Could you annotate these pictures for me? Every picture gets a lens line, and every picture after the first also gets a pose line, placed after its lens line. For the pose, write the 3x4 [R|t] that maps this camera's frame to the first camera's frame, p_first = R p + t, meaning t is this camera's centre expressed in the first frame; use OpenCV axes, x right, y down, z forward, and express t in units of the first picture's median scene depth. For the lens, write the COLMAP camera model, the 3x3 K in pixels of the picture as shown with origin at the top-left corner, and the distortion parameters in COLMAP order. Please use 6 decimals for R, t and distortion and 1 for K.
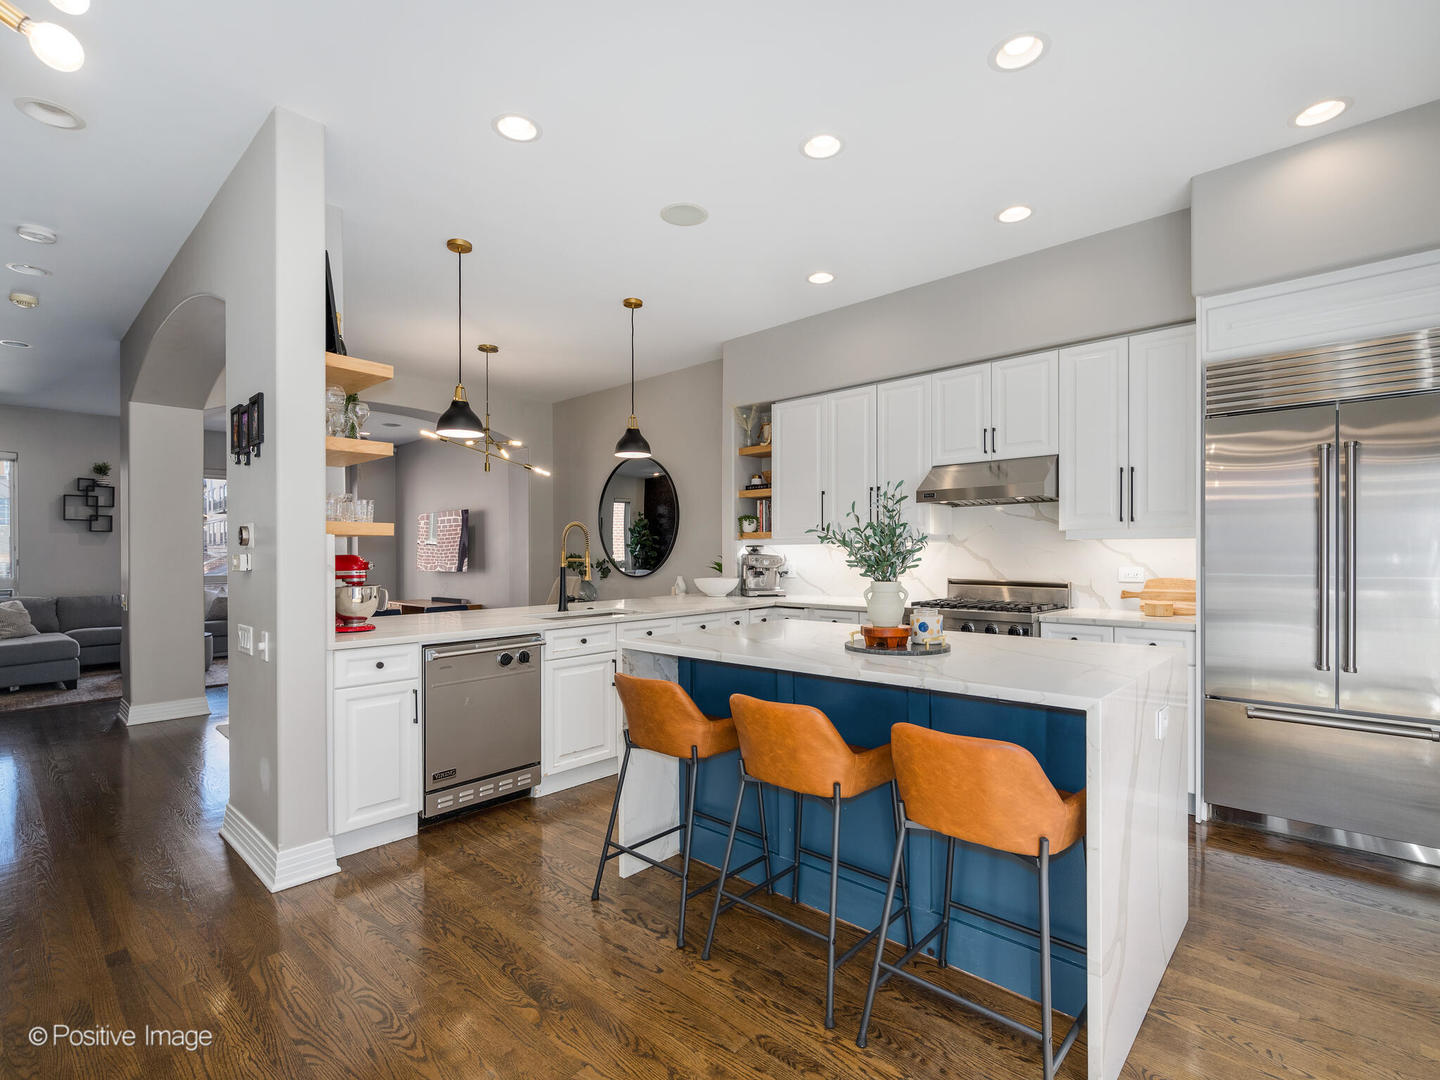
lens RADIAL K [[652.7, 0, 717.7], [0, 652.7, 557.3], [0, 0, 1]] dist [-0.030825, 0.000003]
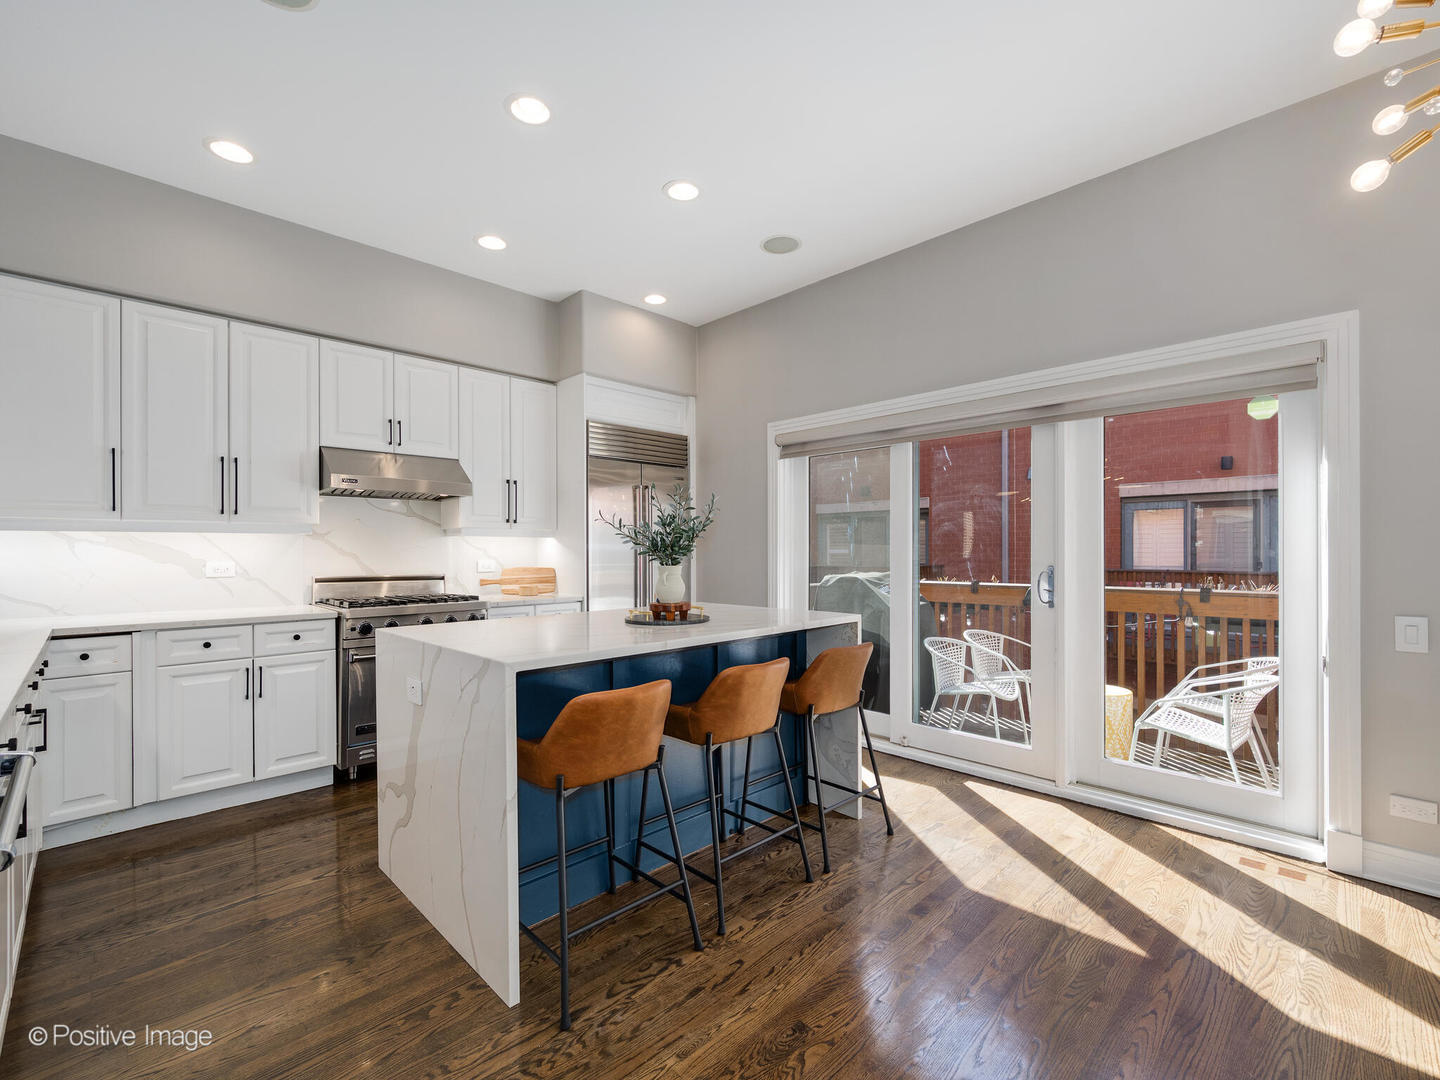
lens RADIAL K [[628.4, 0, 717.1], [0, 628.4, 553.8], [0, 0, 1]] dist [0.009791, 0.000055]
pose [[0.071409, -0.001965, 0.997445, -0.538858], [0.000558, 0.999998, 0.001930, 0.001216], [-0.997447, 0.000419, 0.071410, 0.484188]]
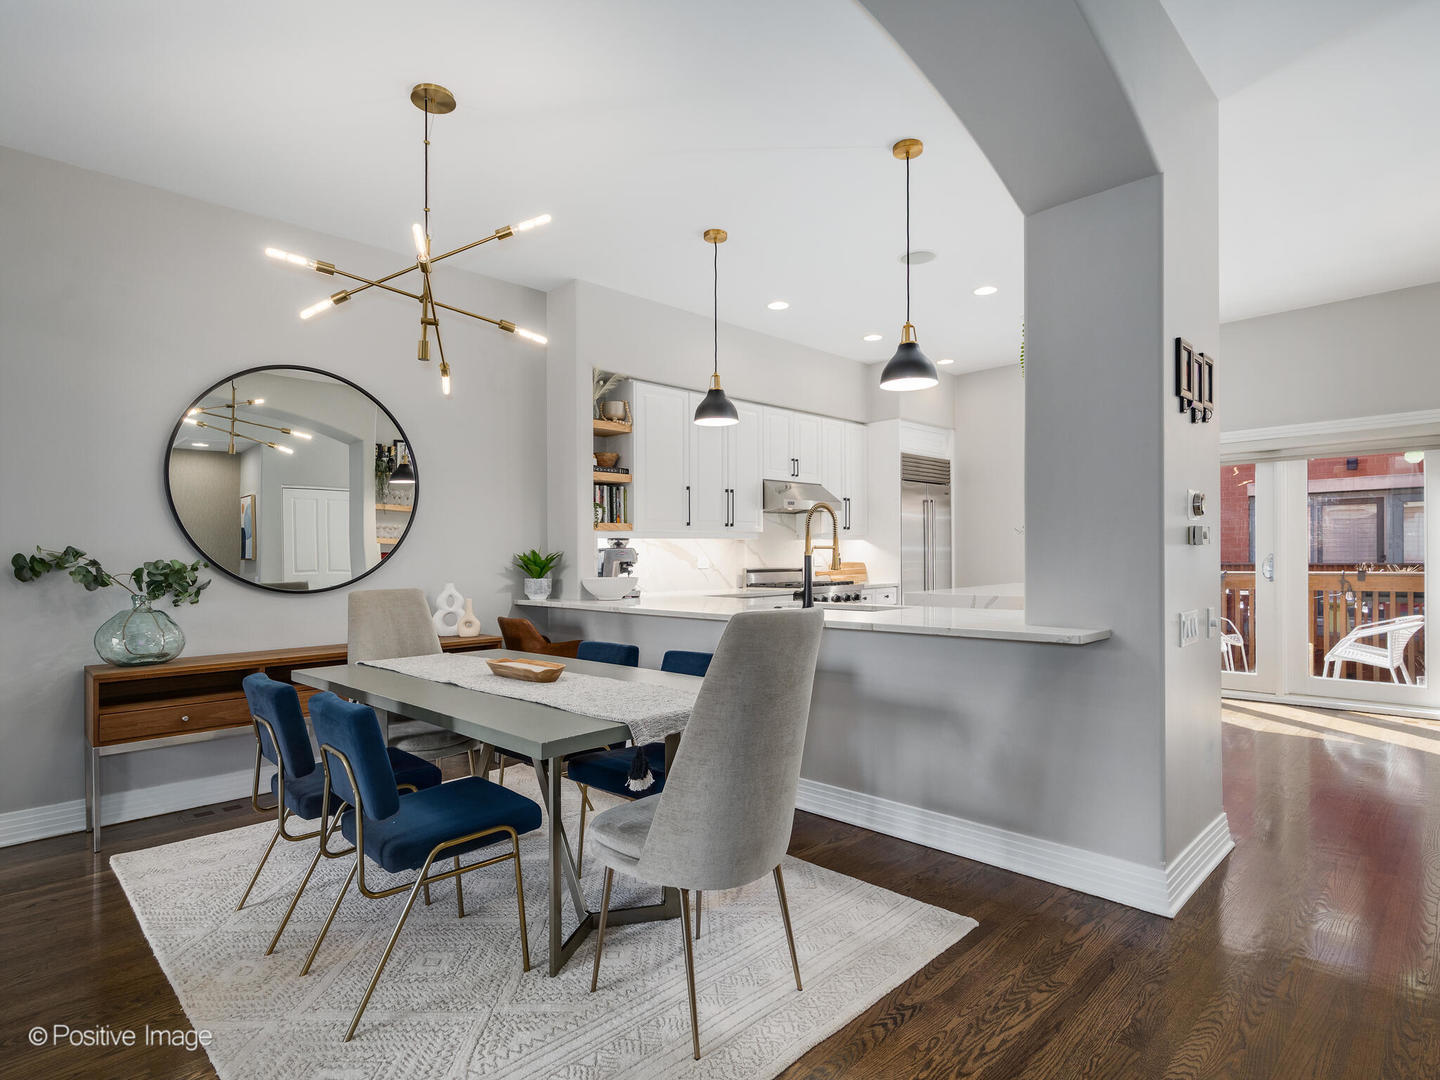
lens RADIAL K [[752.7, 0, 719.8], [0, 752.7, 563.0], [0, 0, 1]] dist [0.036230, -0.000166]
pose [[0.056751, -0.012843, 0.998306, -1.341356], [0.011137, 0.999863, 0.012230, 0.005123], [-0.998326, 0.010424, 0.056886, 1.167191]]
